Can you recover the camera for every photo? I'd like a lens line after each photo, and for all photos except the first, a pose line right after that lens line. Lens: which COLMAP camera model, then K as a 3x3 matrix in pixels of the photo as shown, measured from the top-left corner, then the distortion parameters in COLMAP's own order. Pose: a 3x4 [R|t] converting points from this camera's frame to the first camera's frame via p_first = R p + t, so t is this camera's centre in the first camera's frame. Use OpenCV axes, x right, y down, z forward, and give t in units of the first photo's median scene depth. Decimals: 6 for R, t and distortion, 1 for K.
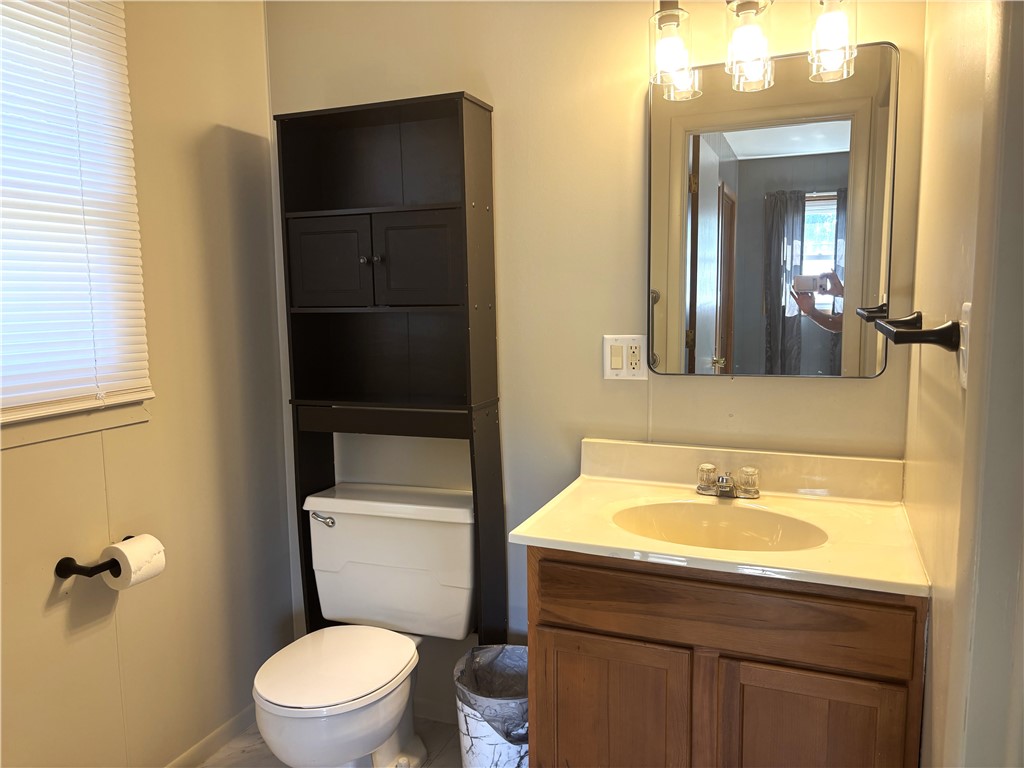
lens RADIAL K [[781.5, 0, 512.0], [0, 781.5, 384.0], [0, 0, 1]] dist [0.063003, -0.057456]
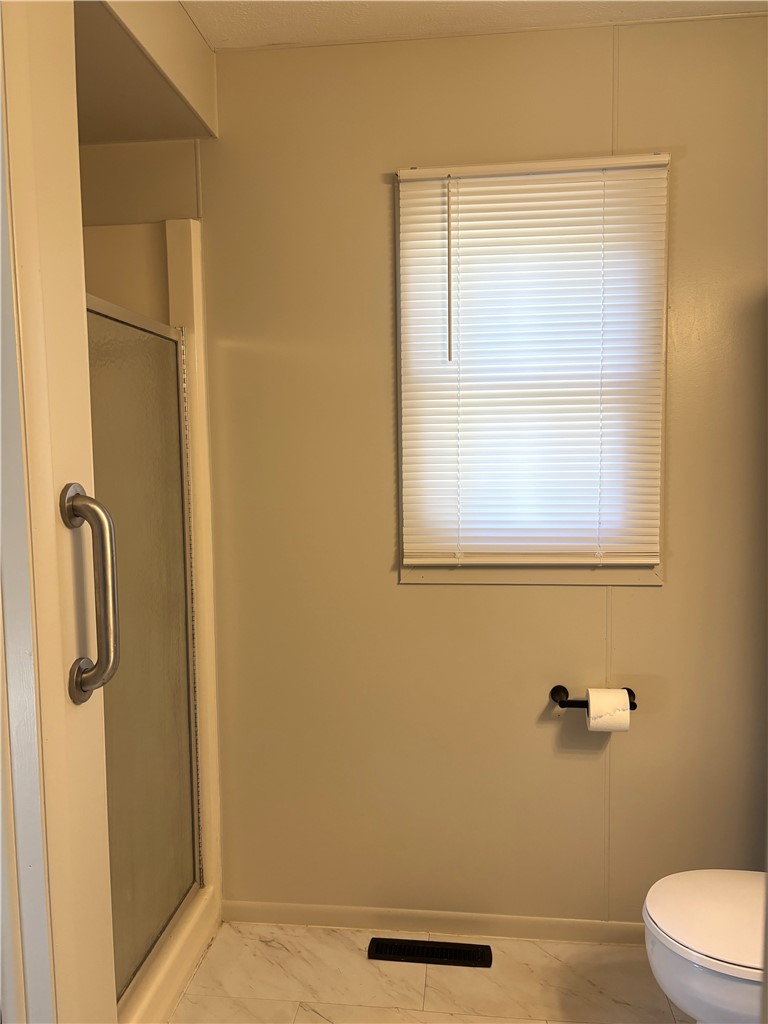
lens RADIAL K [[781.5, 0, 384.0], [0, 781.5, 512.0], [0, 0, 1]] dist [0.063003, -0.057456]
pose [[0.267834, 0.096273, -0.958643, 0.454476], [-0.102012, 0.992236, 0.071146, -0.092411], [0.958049, 0.078738, 0.275576, 0.395167]]
